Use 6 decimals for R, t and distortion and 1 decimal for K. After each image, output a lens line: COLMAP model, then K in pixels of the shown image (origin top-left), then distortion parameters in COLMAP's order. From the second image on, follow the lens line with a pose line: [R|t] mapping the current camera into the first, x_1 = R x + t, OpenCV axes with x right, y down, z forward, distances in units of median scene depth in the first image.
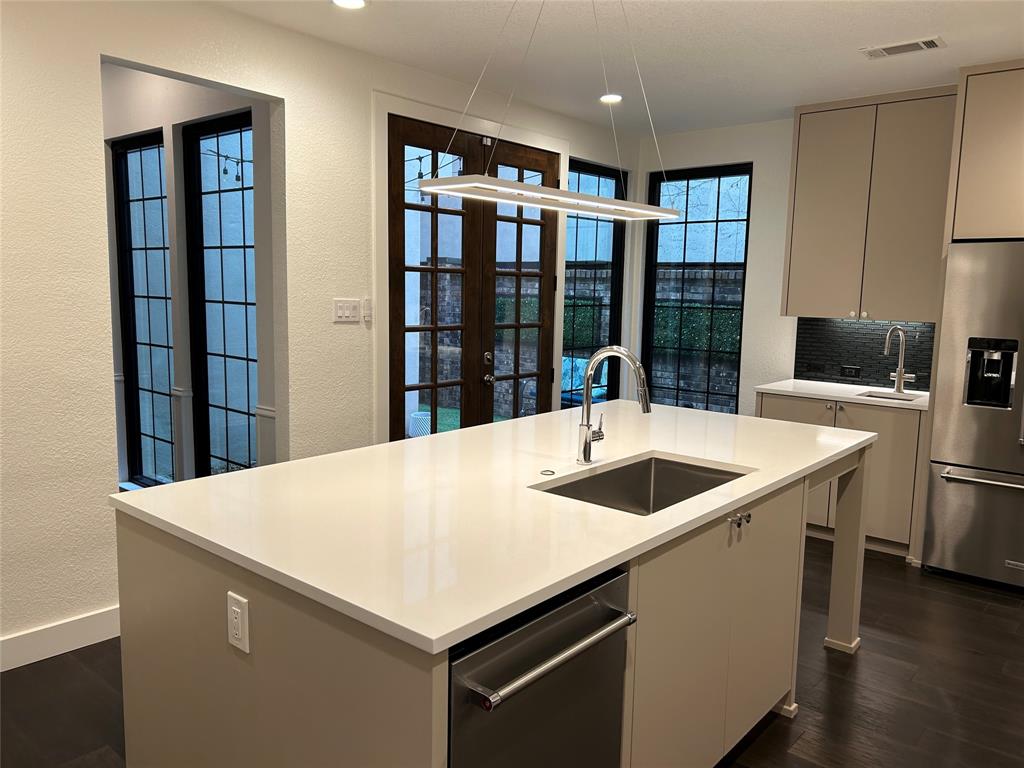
lens RADIAL K [[770.3, 0, 514.4], [0, 770.3, 376.9], [0, 0, 1]] dist [0.053797, -0.048858]
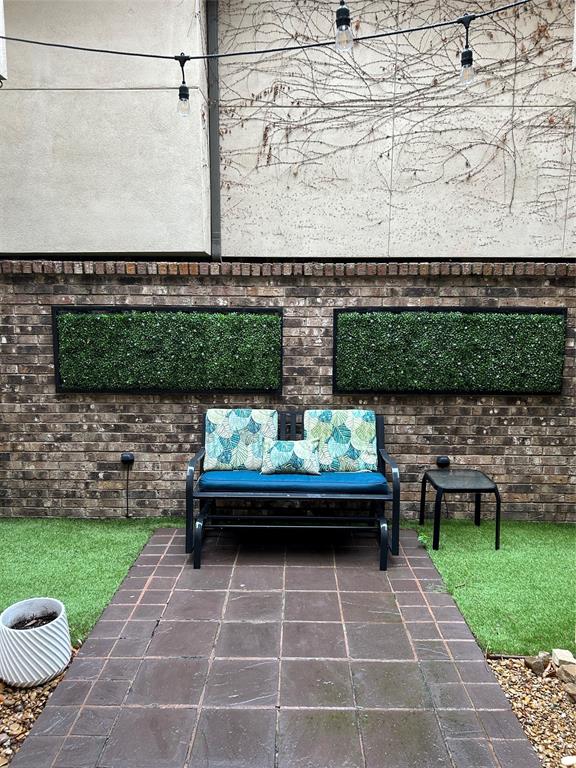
lens RADIAL K [[577.7, 0, 289.8], [0, 577.7, 379.2], [0, 0, 1]] dist [0.053797, -0.048858]
pose [[0.761471, -0.113523, 0.638181, -0.202944], [0.092961, 0.993493, 0.065807, -0.083028], [-0.641499, 0.009216, 0.767069, 0.697044]]
